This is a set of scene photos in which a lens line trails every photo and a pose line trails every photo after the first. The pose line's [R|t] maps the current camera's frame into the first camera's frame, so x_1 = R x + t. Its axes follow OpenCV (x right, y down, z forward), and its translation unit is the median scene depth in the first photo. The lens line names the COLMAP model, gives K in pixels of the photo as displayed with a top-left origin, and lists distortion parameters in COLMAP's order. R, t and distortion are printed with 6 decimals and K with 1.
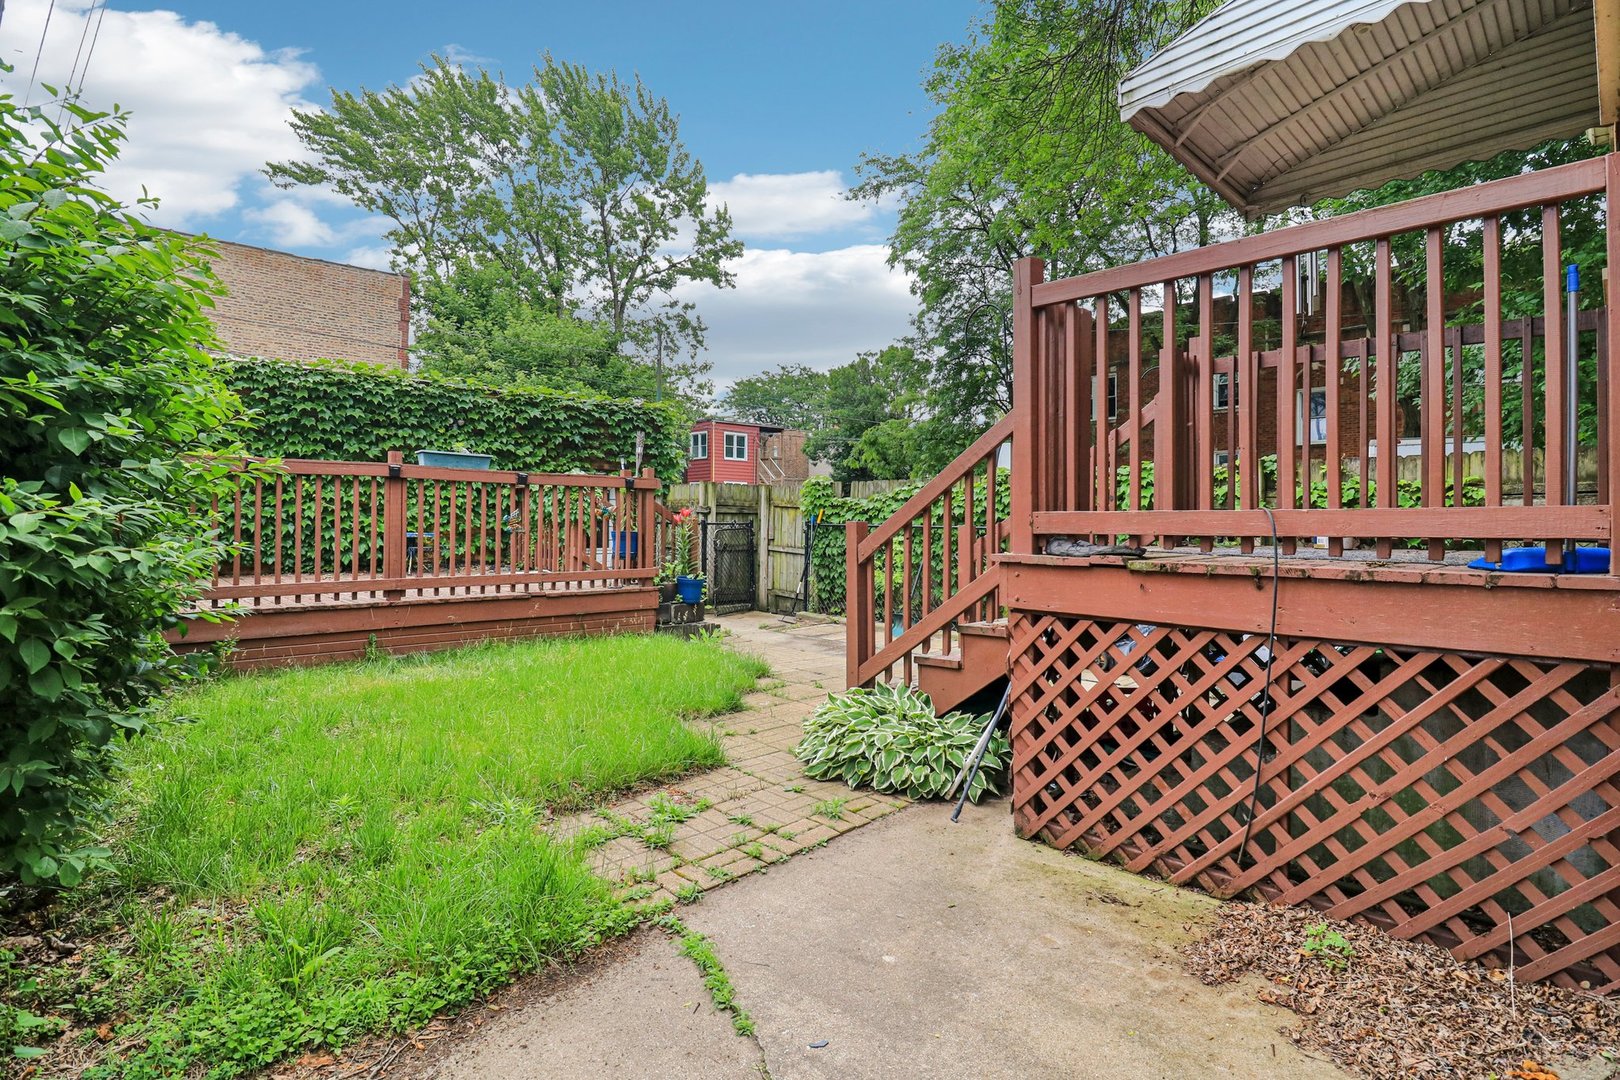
lens RADIAL K [[749.5, 0, 810.0], [0, 749.5, 540.0], [0, 0, 1]] dist [0.003714, -0.000356]
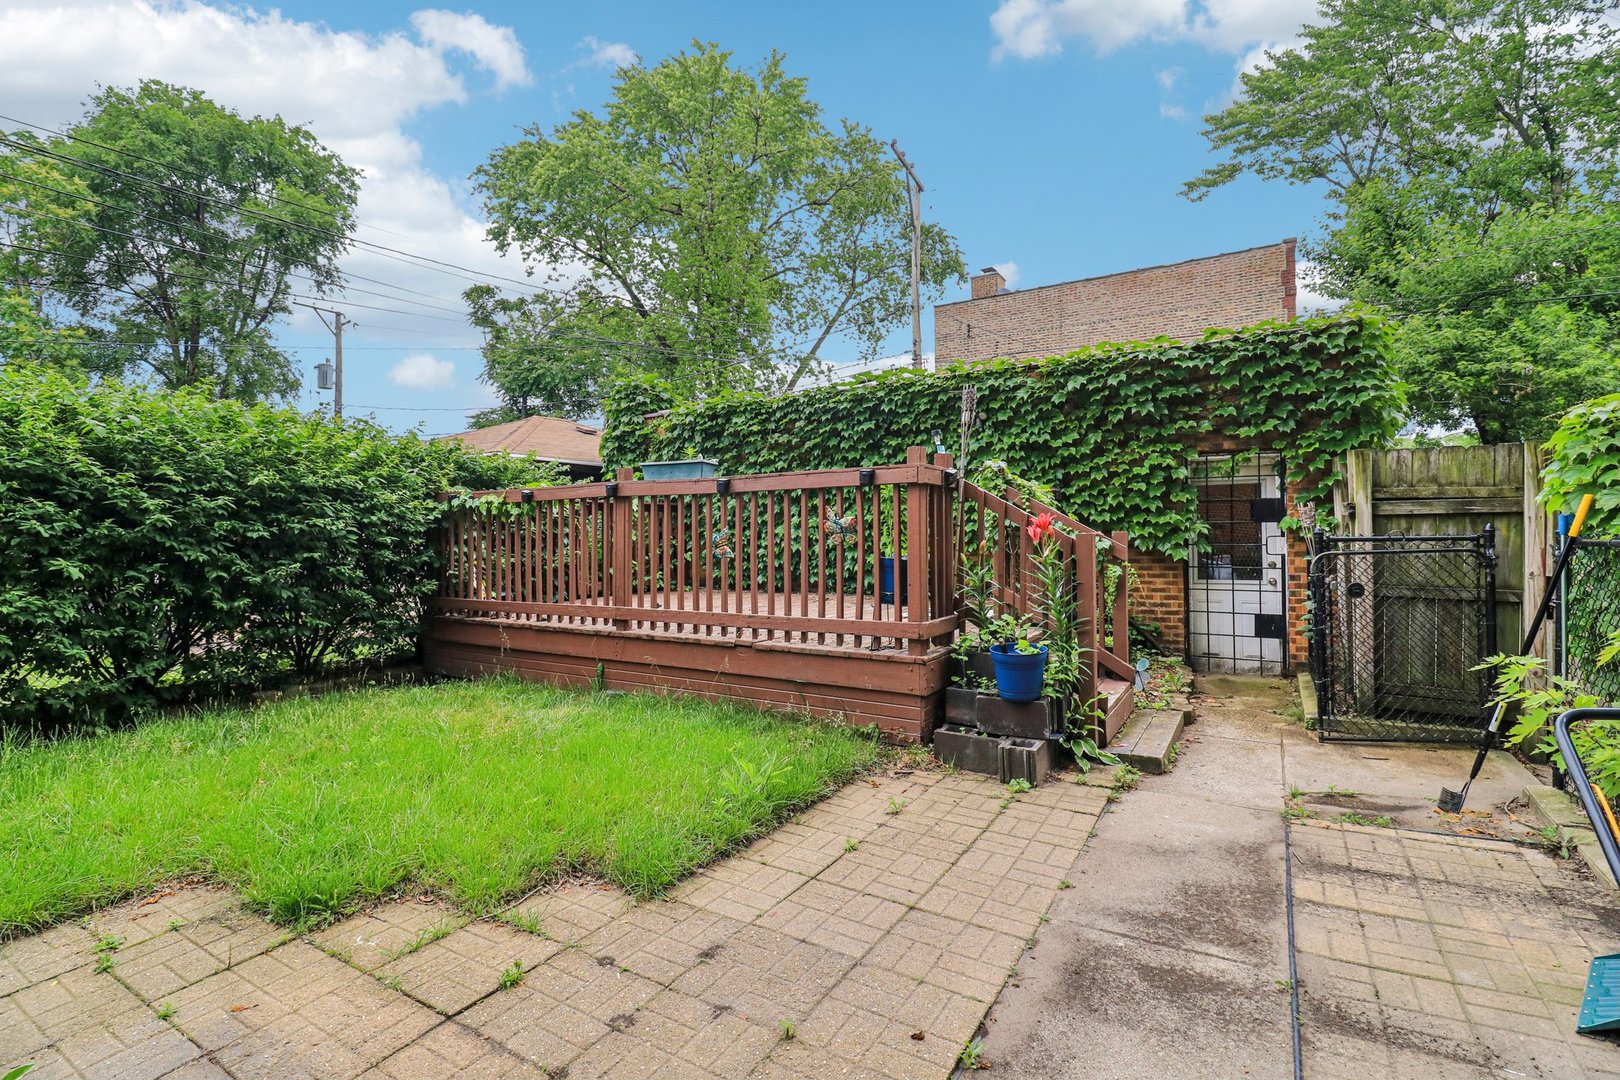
lens RADIAL K [[749.5, 0, 810.0], [0, 749.5, 540.0], [0, 0, 1]] dist [0.003714, -0.000356]
pose [[0.283198, -0.004637, -0.959050, 0.240564], [-0.009823, 0.999922, -0.007735, -0.016110], [0.959011, 0.011612, 0.283130, 0.585206]]
